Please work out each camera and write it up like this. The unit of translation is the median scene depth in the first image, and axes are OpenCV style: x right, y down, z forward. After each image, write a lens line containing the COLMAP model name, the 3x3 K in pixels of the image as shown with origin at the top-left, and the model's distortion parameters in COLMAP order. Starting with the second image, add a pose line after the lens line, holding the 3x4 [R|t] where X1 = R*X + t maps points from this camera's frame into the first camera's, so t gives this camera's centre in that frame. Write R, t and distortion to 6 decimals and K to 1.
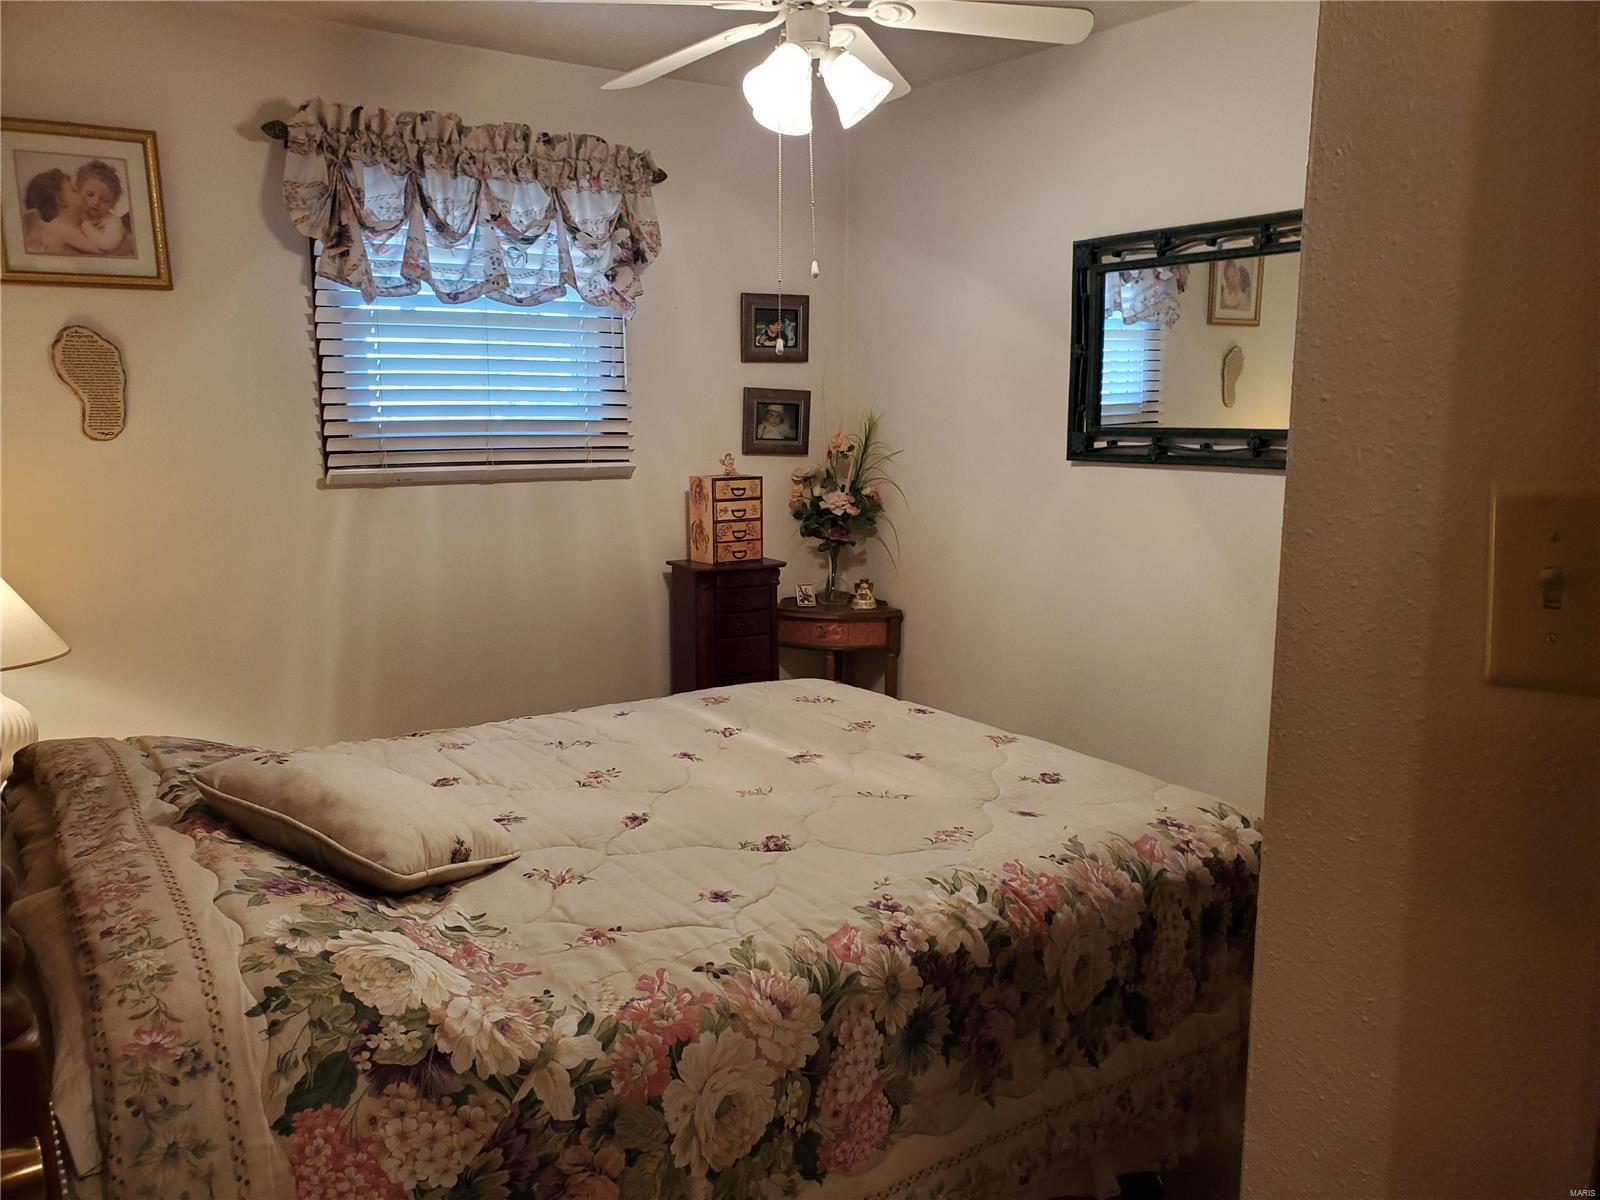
lens RADIAL K [[1229.0, 0, 800.0], [0, 1229.0, 600.0], [0, 0, 1]] dist [0.004796, -0.000877]
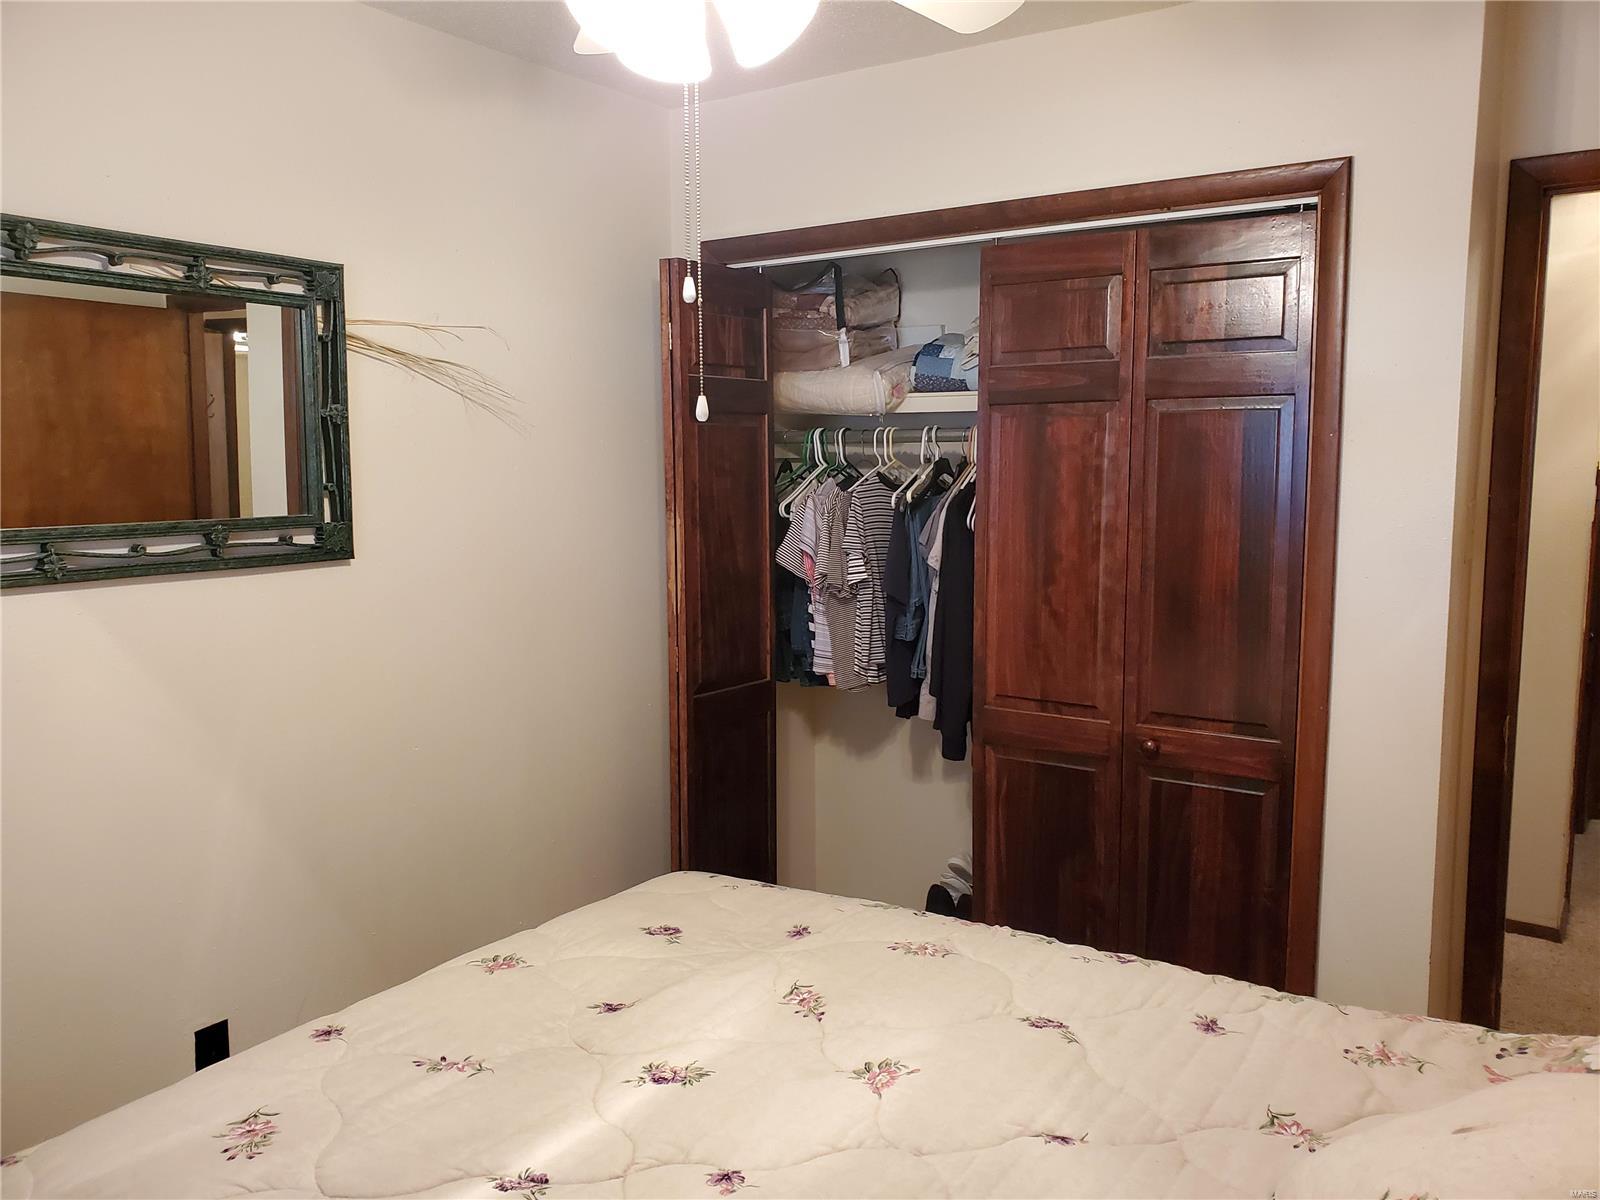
lens RADIAL K [[1195.7, 0, 796.9], [0, 1195.7, 625.4], [0, 0, 1]] dist [-0.031993, -0.002882]
pose [[-0.367525, -0.096737, 0.924969, -0.517478], [0.157679, 0.973695, 0.164485, -0.162377], [-0.916549, 0.206300, -0.342604, 1.087780]]
